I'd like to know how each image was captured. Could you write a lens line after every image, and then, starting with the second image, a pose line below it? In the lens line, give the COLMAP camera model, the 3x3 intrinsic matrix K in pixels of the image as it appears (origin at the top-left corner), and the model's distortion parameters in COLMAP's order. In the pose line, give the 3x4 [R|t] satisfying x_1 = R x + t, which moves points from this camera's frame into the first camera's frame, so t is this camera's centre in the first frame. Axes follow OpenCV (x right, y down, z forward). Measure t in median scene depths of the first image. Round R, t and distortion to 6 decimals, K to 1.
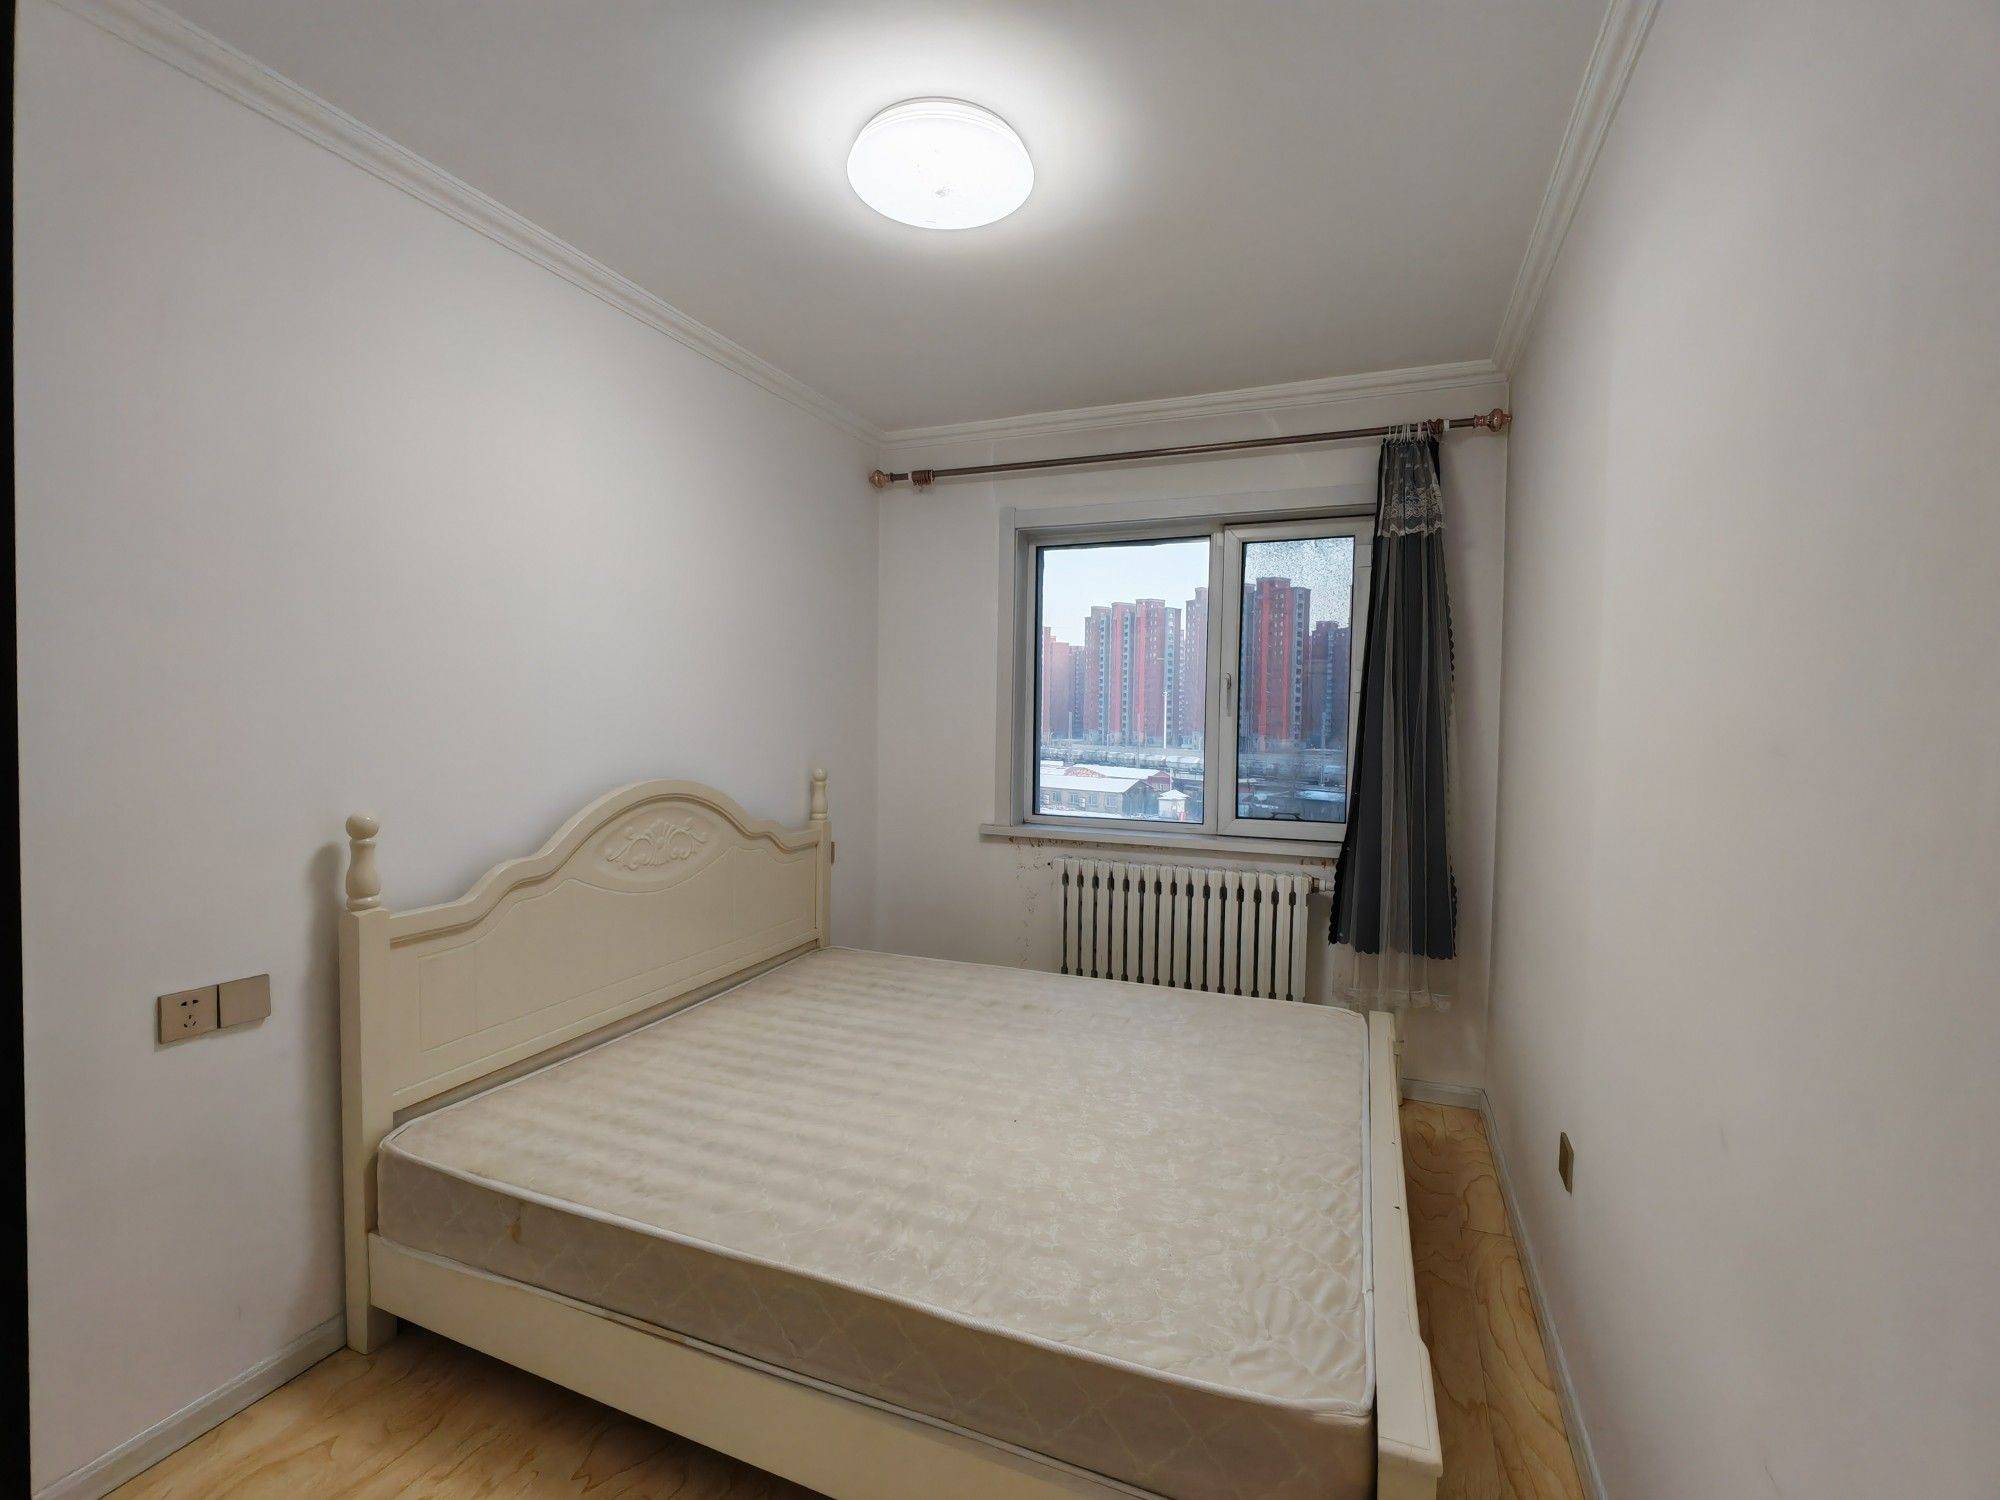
lens RADIAL K [[895.3, 0, 995.6], [0, 895.3, 744.5], [0, 0, 1]] dist [-0.002984, -0.000184]
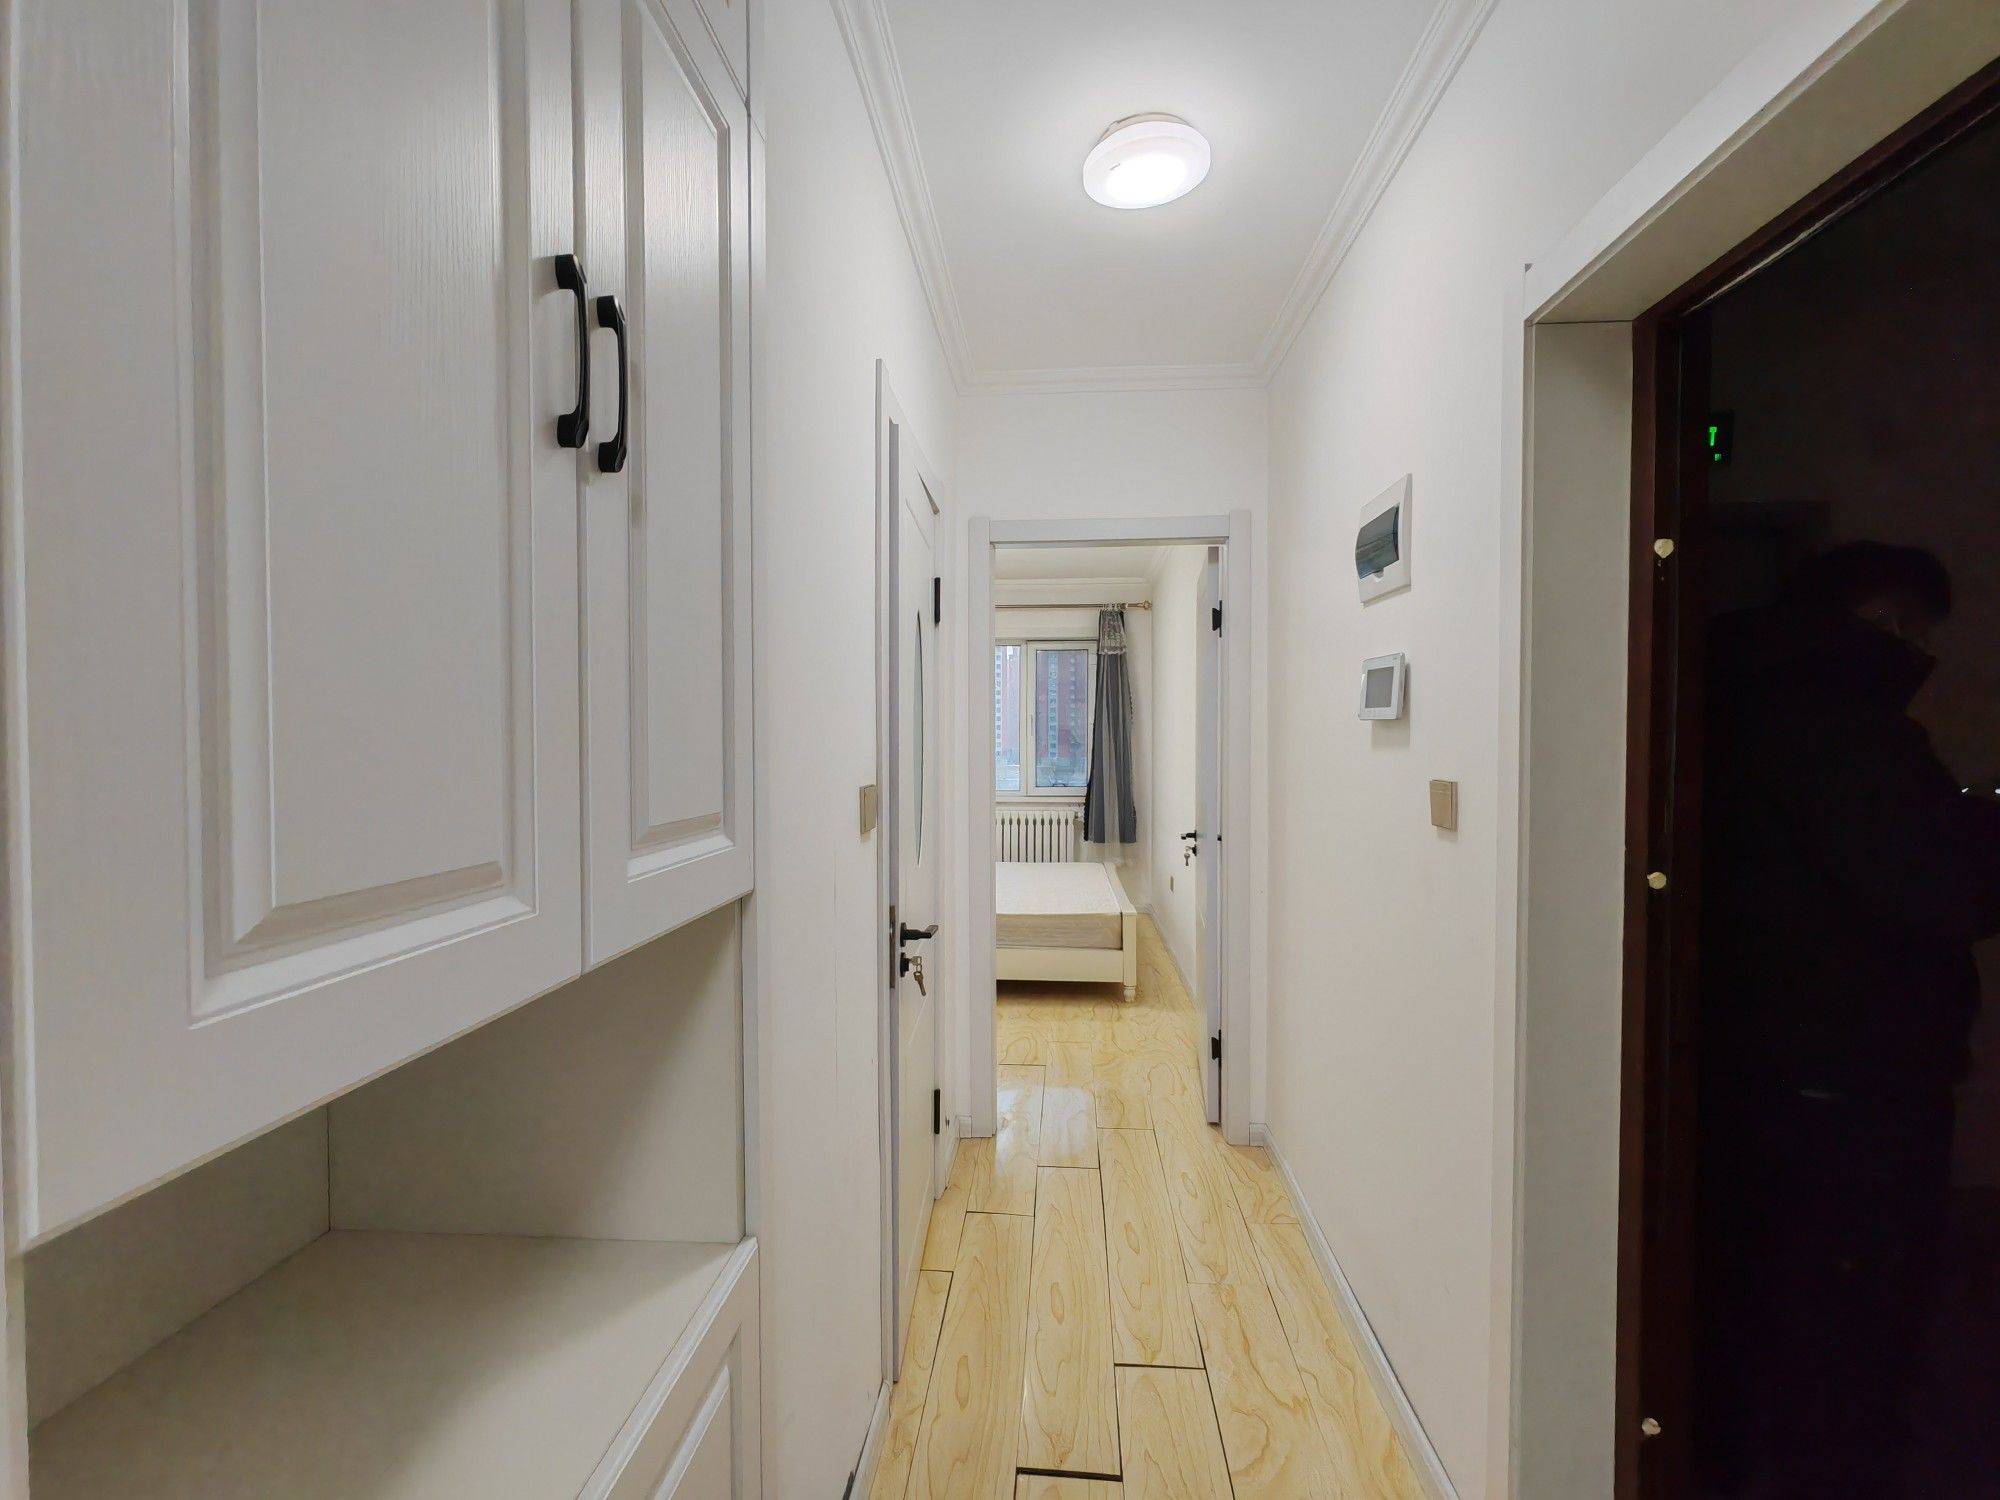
lens RADIAL K [[895.3, 0, 998.0], [0, 895.3, 755.8], [0, 0, 1]] dist [-0.002984, -0.000184]
pose [[0.947002, -0.020200, 0.320592, -0.499245], [0.024937, 0.999632, -0.010677, 0.033989], [-0.320258, 0.018106, 0.947157, -0.959184]]
